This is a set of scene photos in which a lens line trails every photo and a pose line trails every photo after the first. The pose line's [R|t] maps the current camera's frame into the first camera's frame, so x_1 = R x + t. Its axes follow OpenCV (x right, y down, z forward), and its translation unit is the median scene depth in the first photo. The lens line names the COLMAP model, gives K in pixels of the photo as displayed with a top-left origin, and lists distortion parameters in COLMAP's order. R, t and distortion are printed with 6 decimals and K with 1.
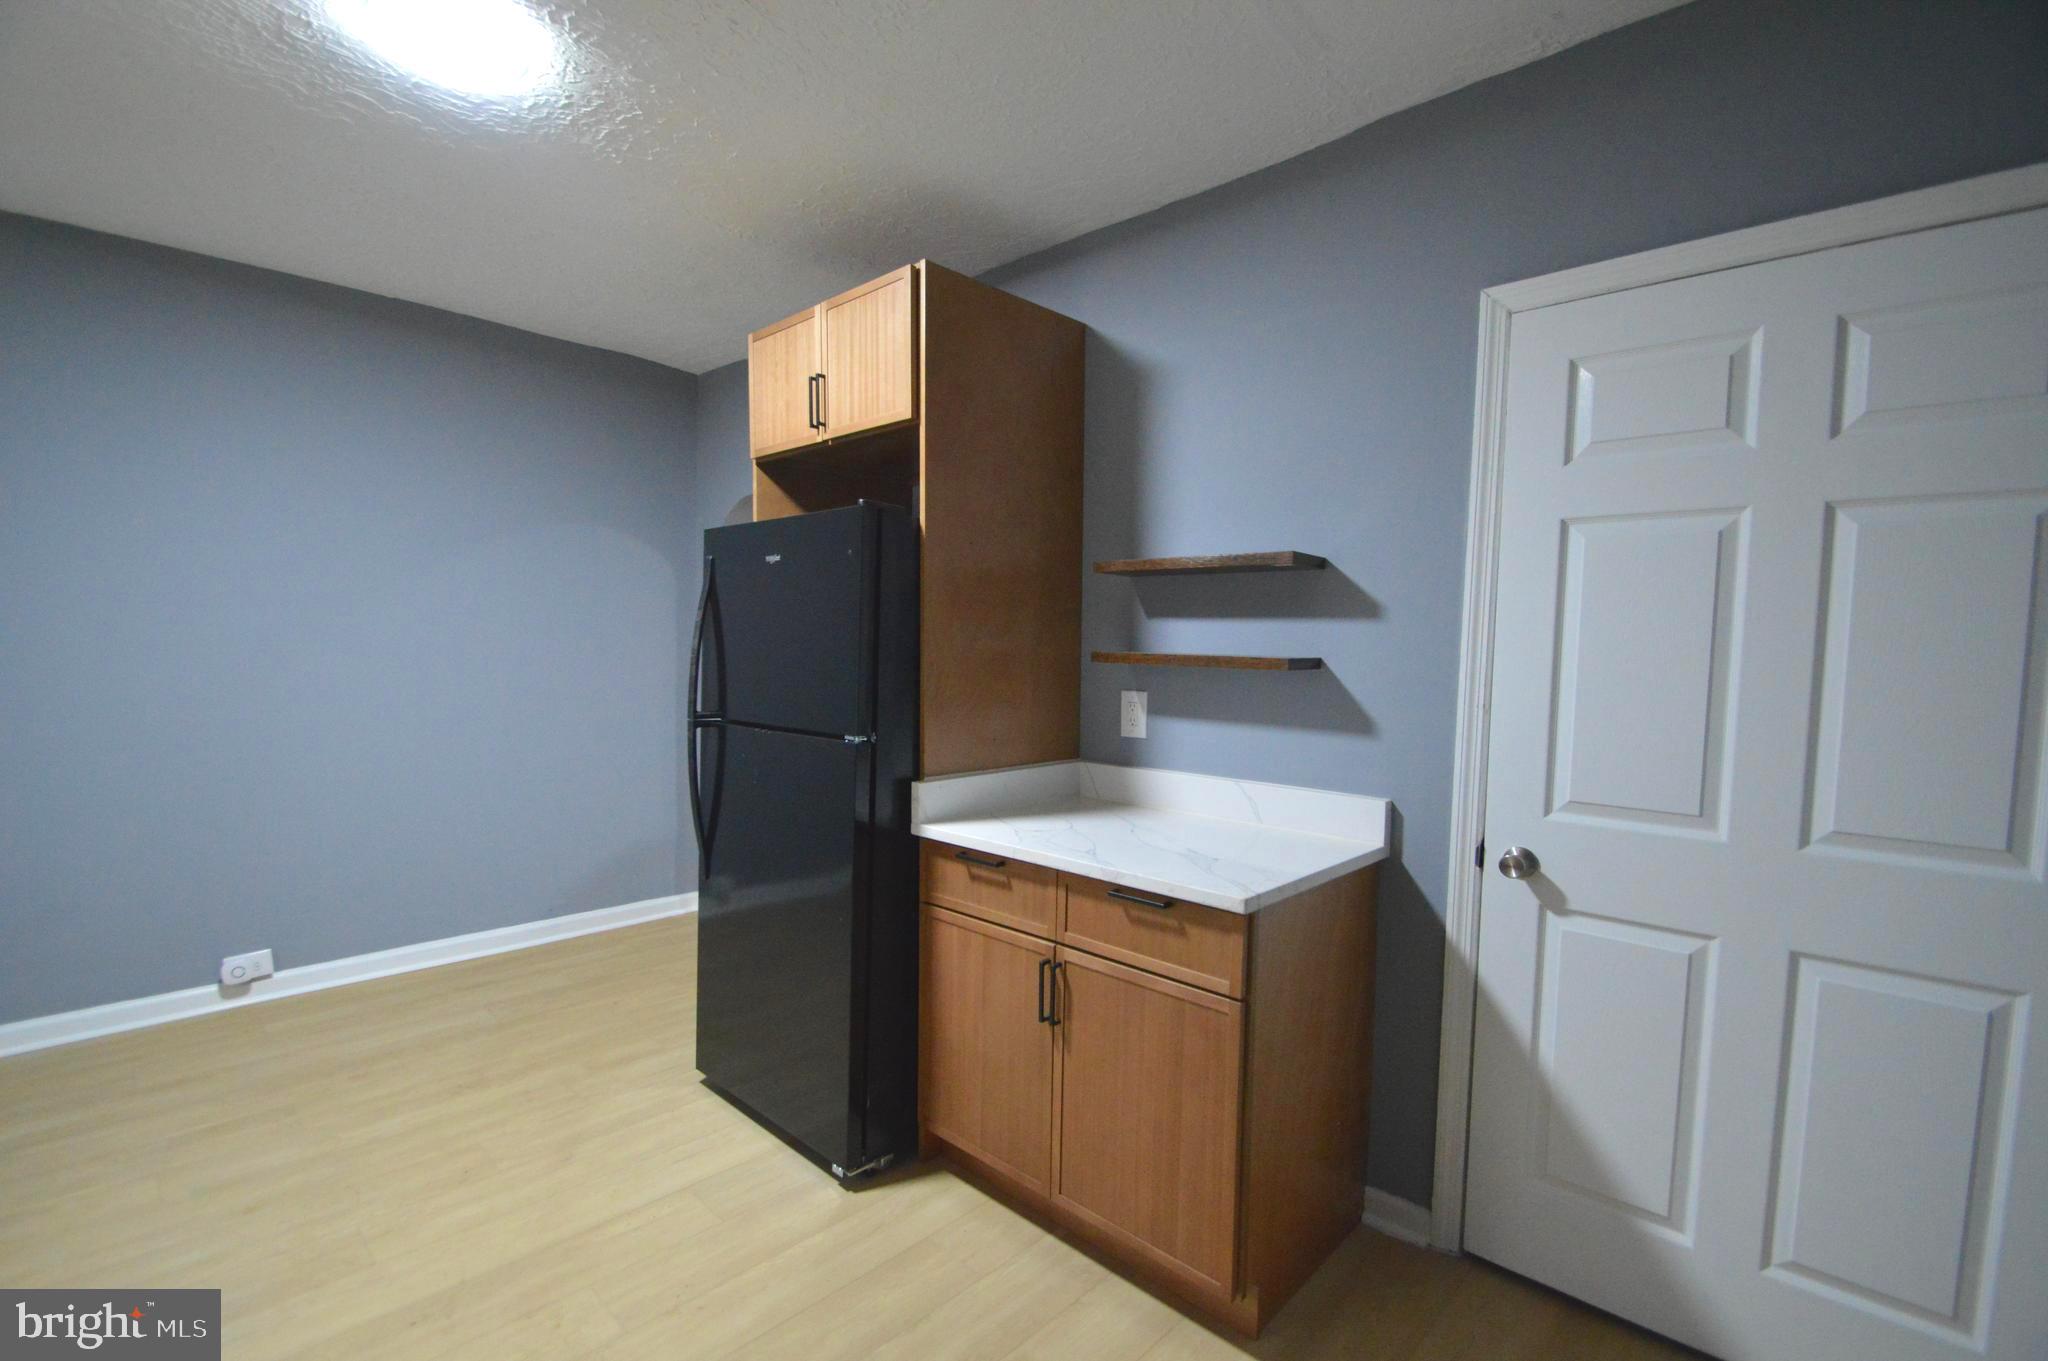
lens RADIAL K [[908.6, 0, 1006.6], [0, 908.6, 708.1], [0, 0, 1]] dist [0.020200, -0.021881]
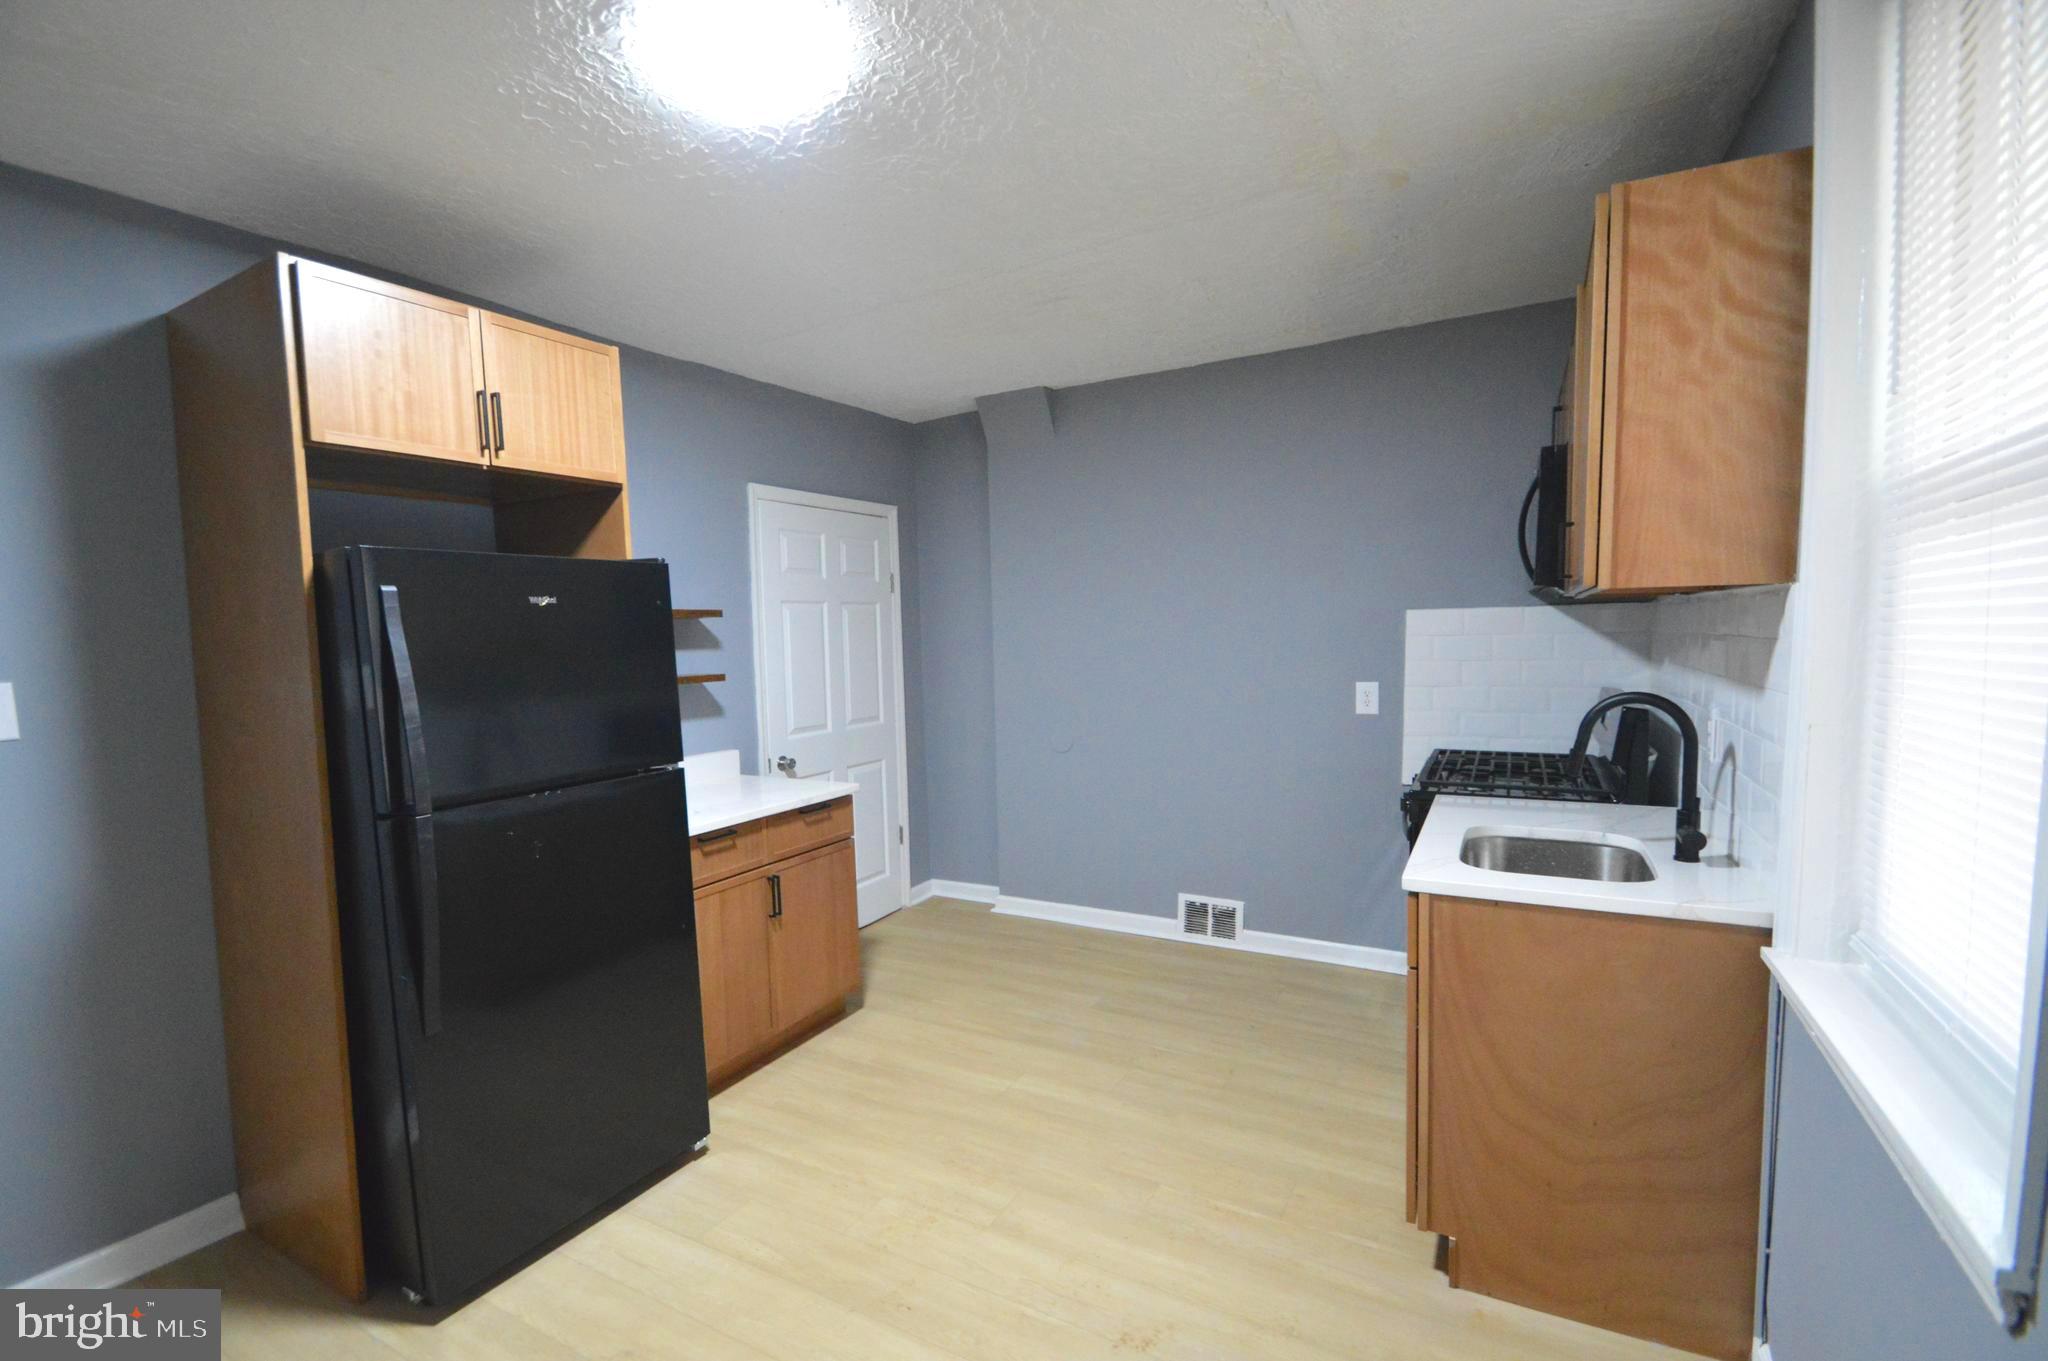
lens RADIAL K [[908.6, 0, 1006.6], [0, 908.6, 708.1], [0, 0, 1]] dist [0.020200, -0.021881]
pose [[-0.243456, -0.092121, 0.965527, -1.412574], [0.095783, 0.988330, 0.118448, -0.137804], [-0.965171, 0.121318, -0.231791, 0.880305]]
